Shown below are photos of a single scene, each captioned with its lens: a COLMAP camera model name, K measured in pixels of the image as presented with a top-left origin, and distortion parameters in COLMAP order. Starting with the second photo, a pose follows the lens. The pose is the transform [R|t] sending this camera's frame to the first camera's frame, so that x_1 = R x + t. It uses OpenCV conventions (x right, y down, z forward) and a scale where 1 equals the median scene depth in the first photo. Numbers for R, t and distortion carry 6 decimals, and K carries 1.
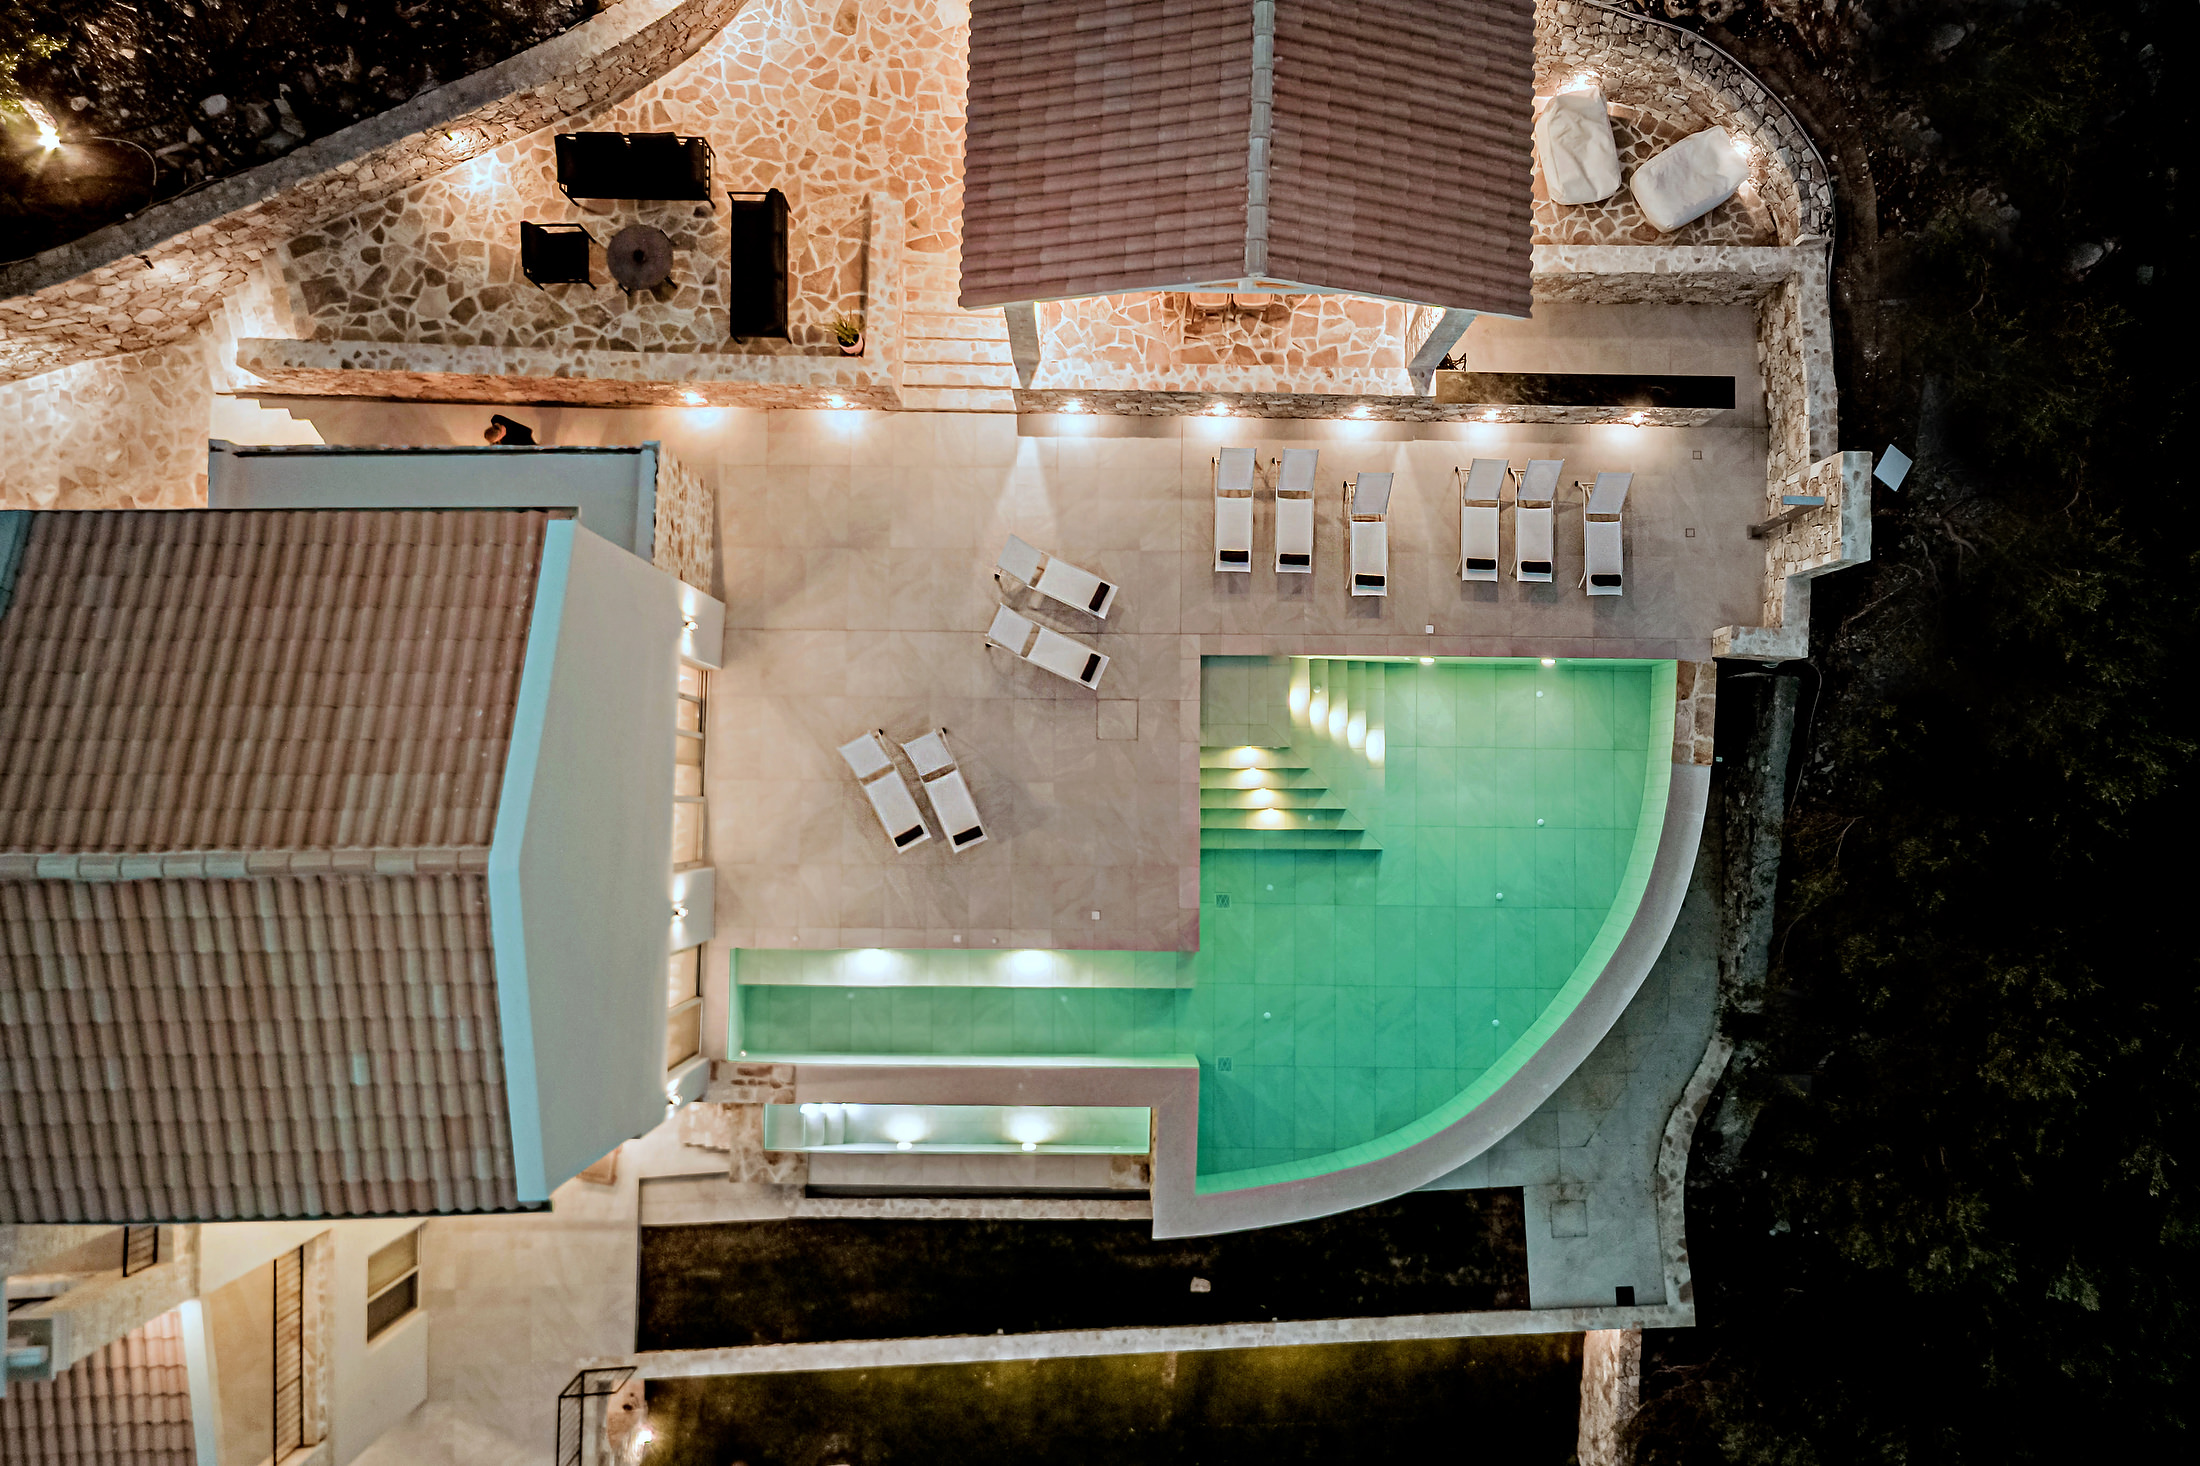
lens RADIAL K [[1738.3, 0, 1100.0], [0, 1738.3, 733.0], [0, 0, 1]] dist [0.000354, 0.000414]
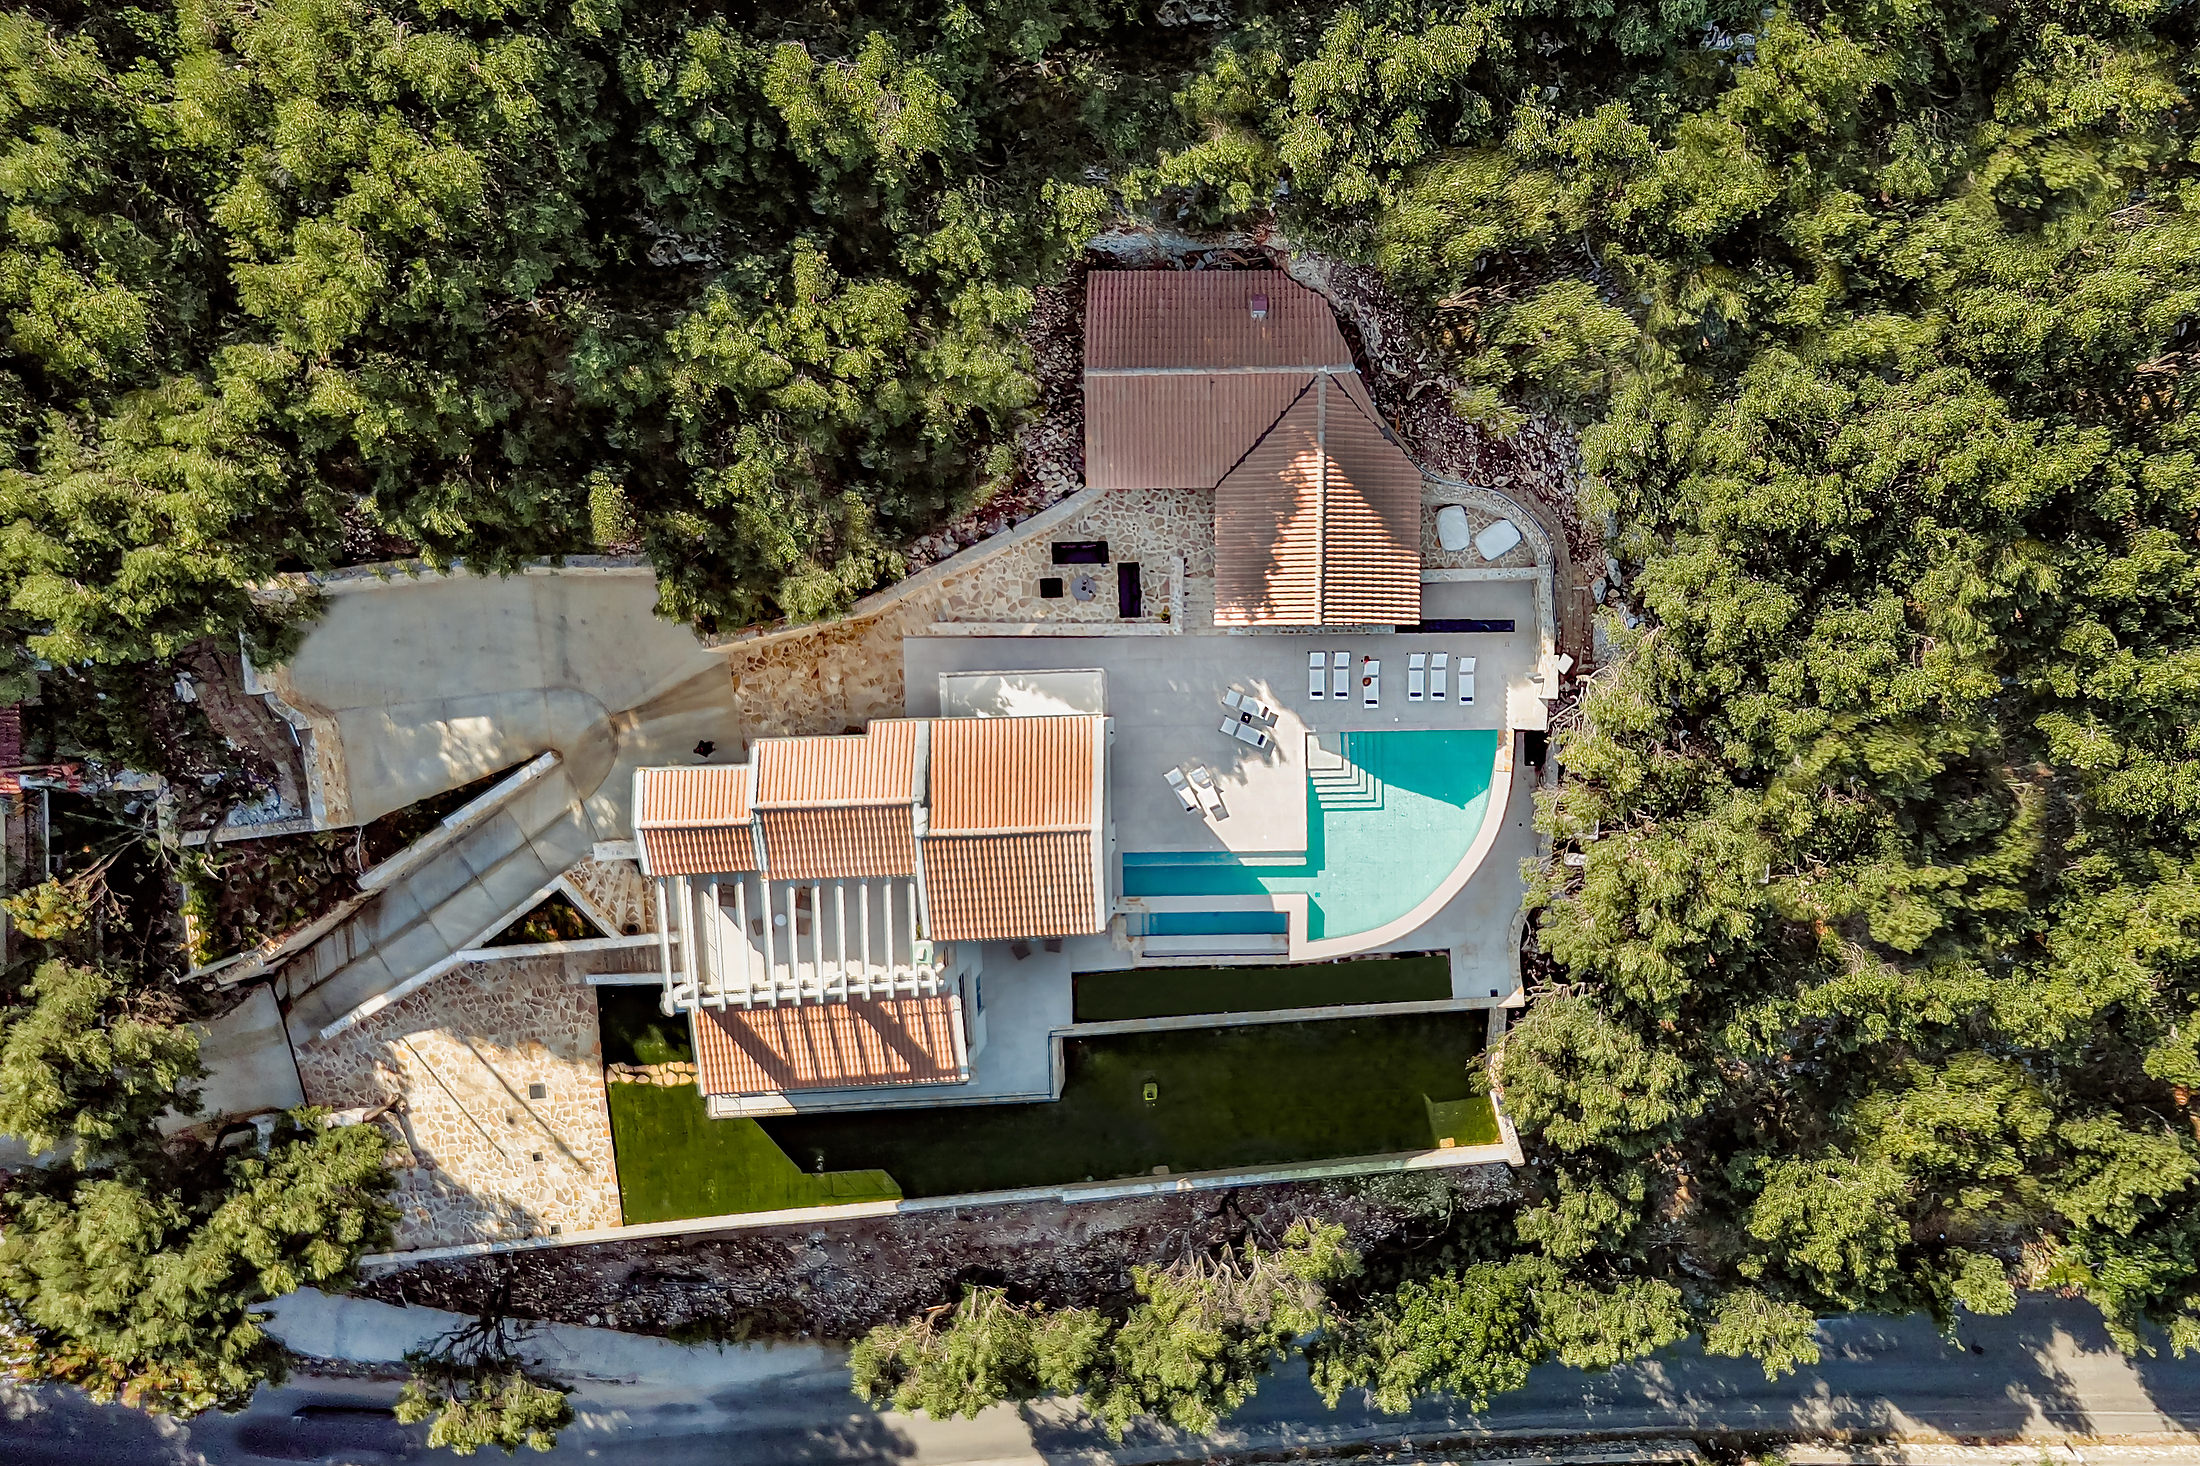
lens RADIAL K [[1836.7, 0, 1100.0], [0, 1836.7, 733.0], [0, 0, 1]] dist [0.066339, 0.001253]
pose [[0.998399, -0.024533, -0.050962, -0.103448], [0.027244, 0.998212, 0.053200, -0.197185], [0.049565, -0.054503, 0.997283, -1.685472]]
